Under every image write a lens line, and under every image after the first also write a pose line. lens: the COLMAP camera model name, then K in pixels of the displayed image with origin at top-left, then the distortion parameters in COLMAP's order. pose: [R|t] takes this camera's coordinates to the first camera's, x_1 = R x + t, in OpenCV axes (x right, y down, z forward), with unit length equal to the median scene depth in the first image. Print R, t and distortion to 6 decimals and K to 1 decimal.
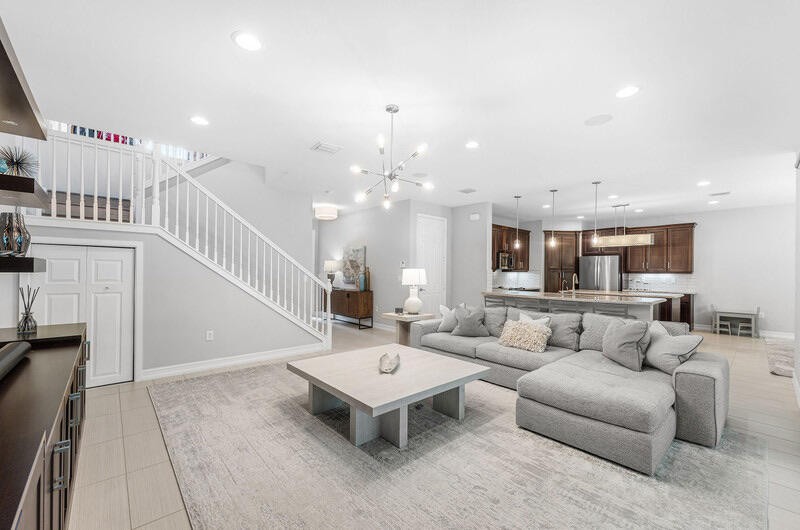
lens RADIAL K [[332.1, 0, 400.3], [0, 332.1, 269.1], [0, 0, 1]] dist [-0.001696, 0.000531]
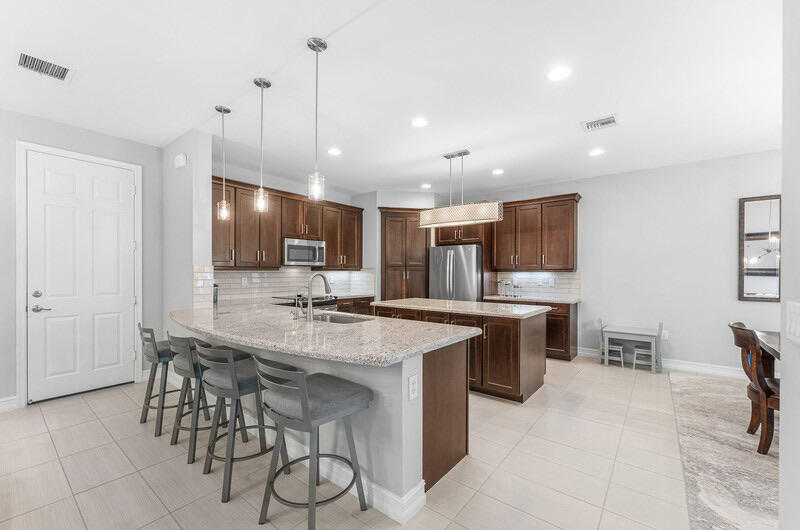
lens RADIAL K [[332.1, 0, 403.5], [0, 332.1, 271.3], [0, 0, 1]] dist [-0.001696, 0.000531]
pose [[0.985746, -0.004206, 0.168190, 0.437795], [0.003214, 0.999976, 0.006173, 0.007977], [-0.168212, -0.005545, 0.985735, 0.410054]]
